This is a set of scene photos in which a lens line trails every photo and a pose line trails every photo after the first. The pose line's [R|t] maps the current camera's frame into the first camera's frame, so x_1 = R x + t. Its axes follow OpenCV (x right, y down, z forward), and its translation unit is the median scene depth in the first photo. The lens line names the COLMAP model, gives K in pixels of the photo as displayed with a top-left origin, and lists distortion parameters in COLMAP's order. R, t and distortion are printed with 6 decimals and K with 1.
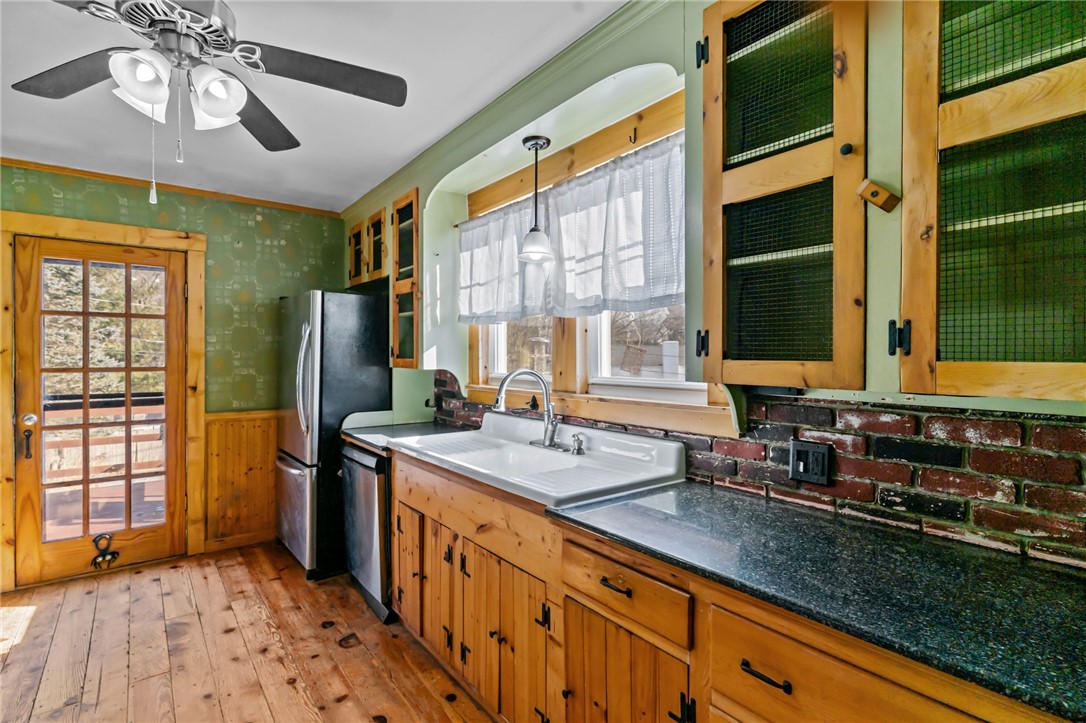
lens RADIAL K [[524.5, 0, 538.0], [0, 524.5, 357.5], [0, 0, 1]] dist [-0.001503, 0.000142]
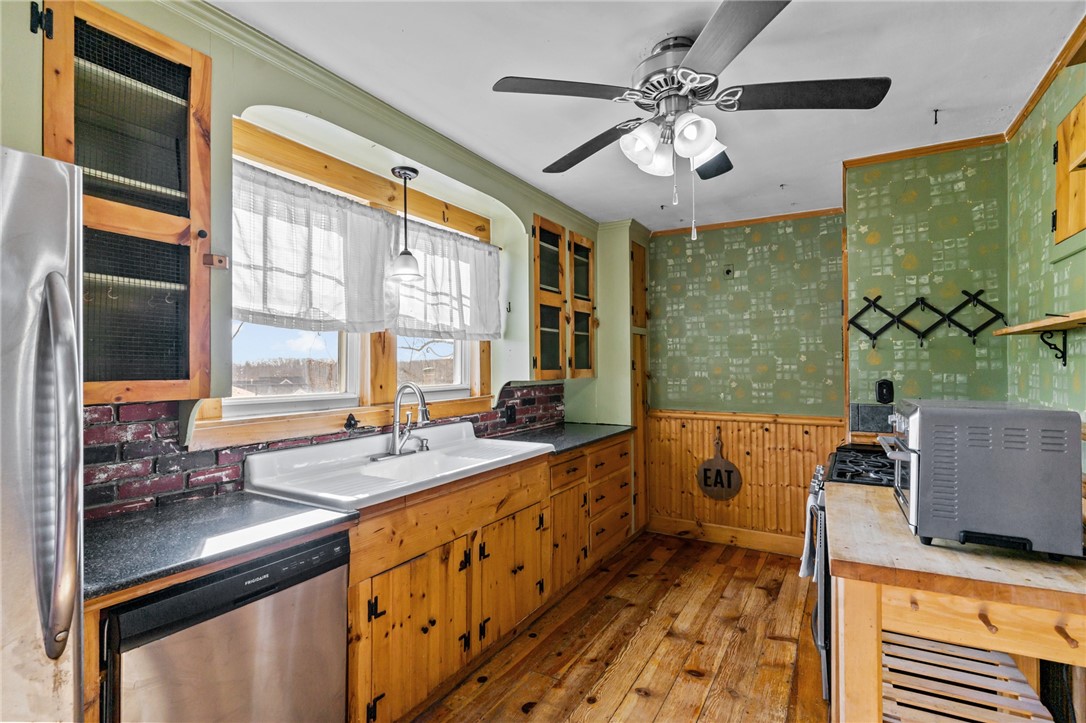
lens RADIAL K [[524.5, 0, 541.0], [0, 524.5, 363.6], [0, 0, 1]] dist [-0.001503, 0.000142]
pose [[-0.388743, 0.008604, 0.921306, -1.533454], [0.011009, 0.999928, -0.004693, -0.010872], [-0.921280, 0.008318, -0.388810, 1.626190]]
